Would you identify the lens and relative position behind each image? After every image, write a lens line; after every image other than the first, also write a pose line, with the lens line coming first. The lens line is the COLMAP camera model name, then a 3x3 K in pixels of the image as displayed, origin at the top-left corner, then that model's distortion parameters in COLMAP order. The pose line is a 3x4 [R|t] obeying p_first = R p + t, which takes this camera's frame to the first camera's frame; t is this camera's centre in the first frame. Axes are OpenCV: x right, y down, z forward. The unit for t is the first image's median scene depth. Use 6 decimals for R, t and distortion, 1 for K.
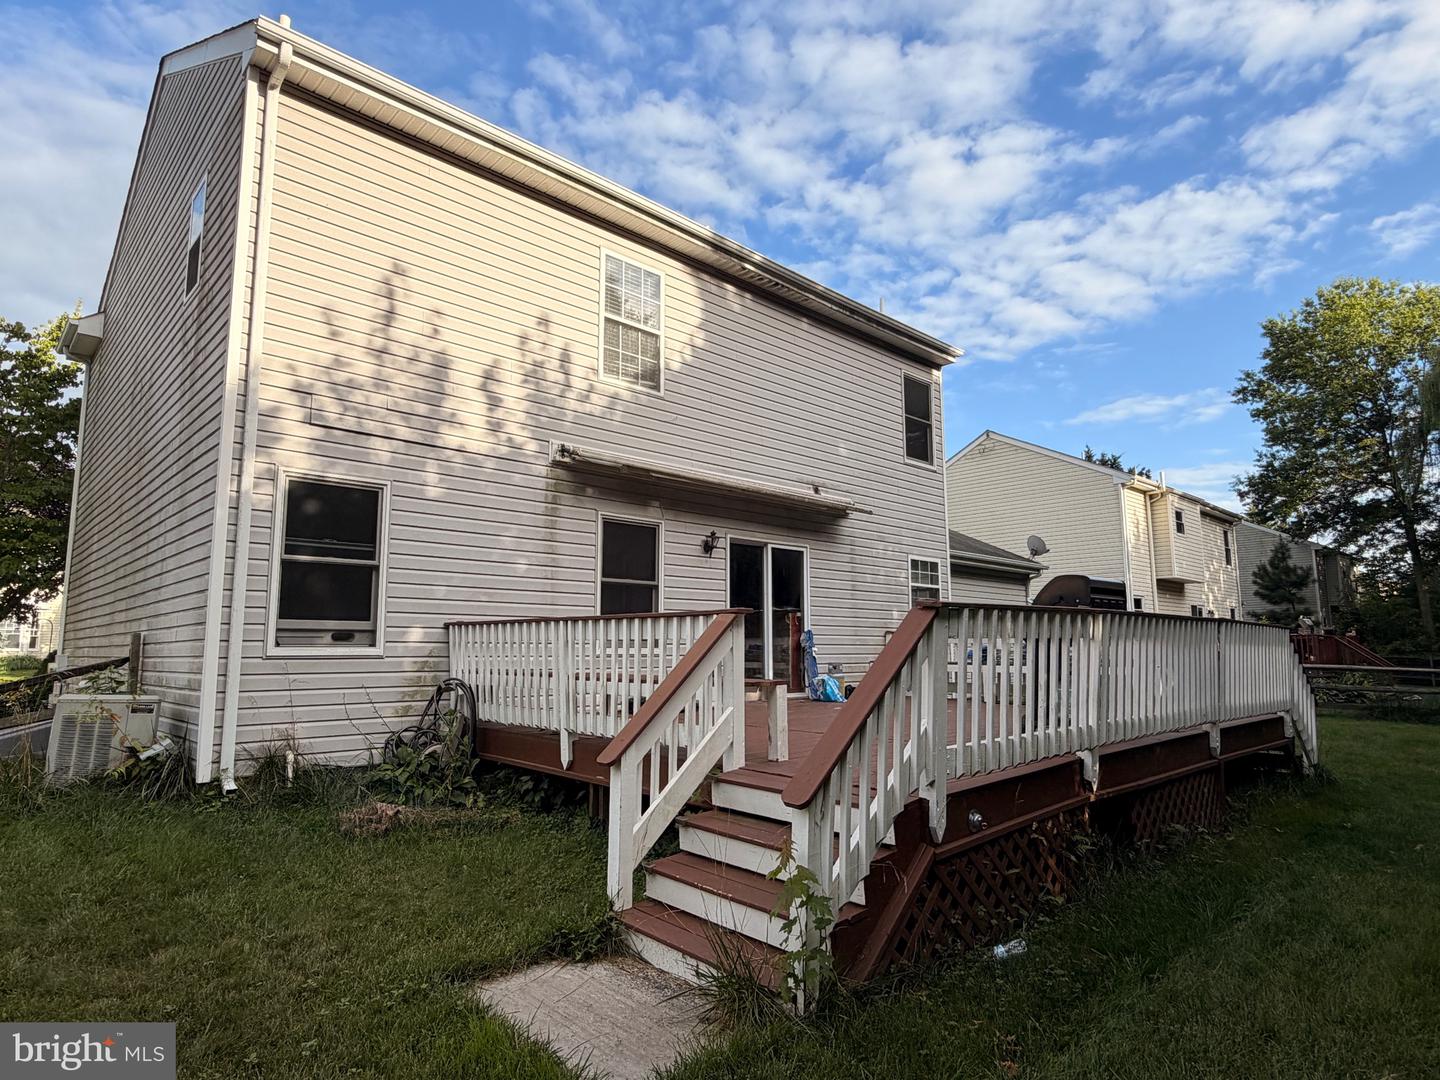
lens RADIAL K [[824.7, 0, 709.0], [0, 824.7, 545.0], [0, 0, 1]] dist [0.001121, 0.000041]
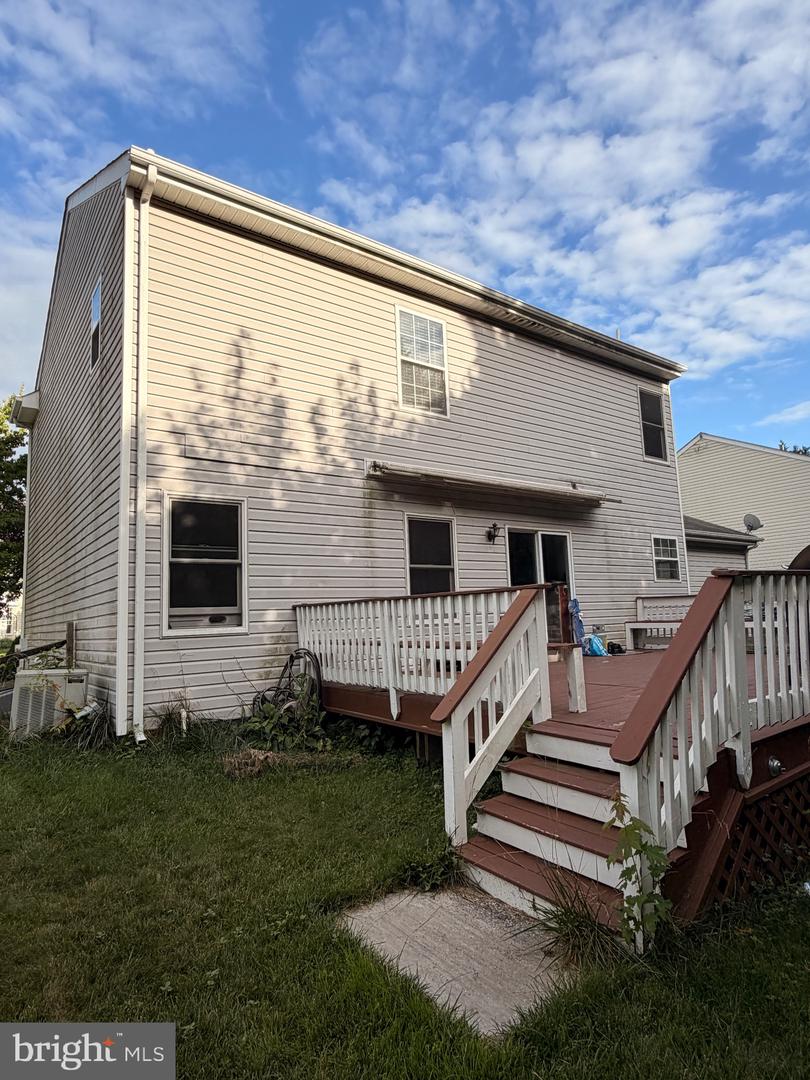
lens RADIAL K [[618.5, 0, 405.0], [0, 618.5, 540.0], [0, 0, 1]] dist [0.001121, 0.000041]
pose [[0.992143, -0.052397, -0.113609, -0.030881], [0.052635, 0.998613, -0.000900, 0.002588], [0.113498, -0.005087, 0.993525, 0.061074]]
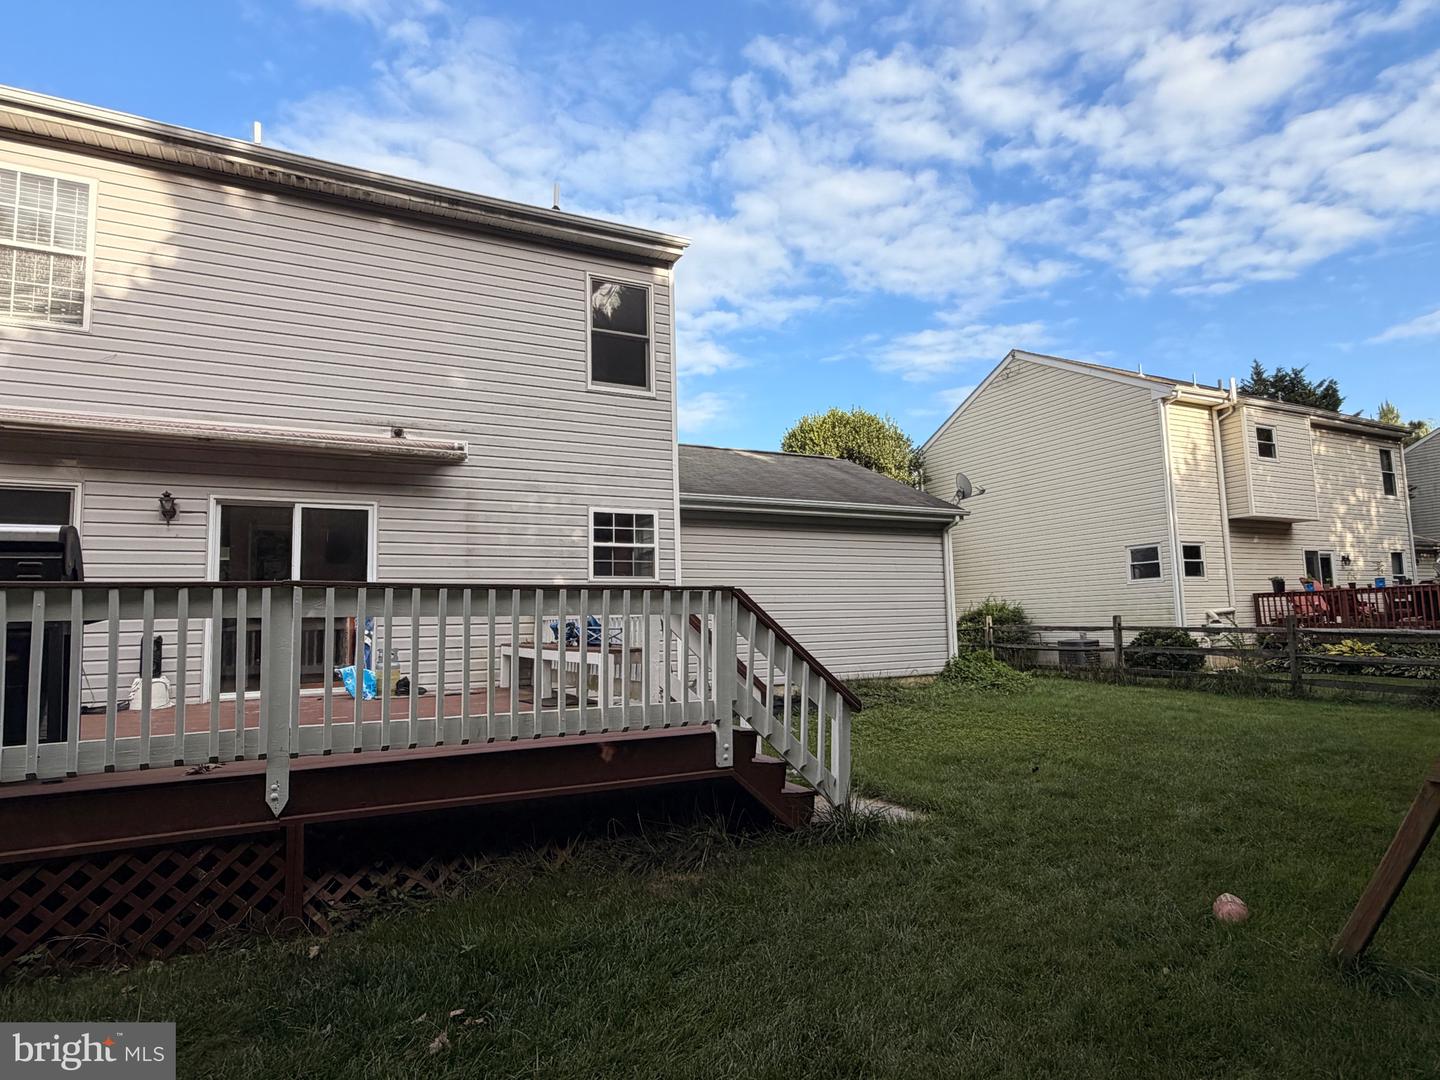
lens RADIAL K [[806.9, 0, 718.3], [0, 806.9, 547.9], [0, 0, 1]] dist [-0.001848, -0.000093]
pose [[0.963495, -0.044529, -0.263997, 0.907652], [0.055643, 0.997845, 0.034770, 0.050124], [0.261880, -0.048190, 0.963897, 0.463509]]
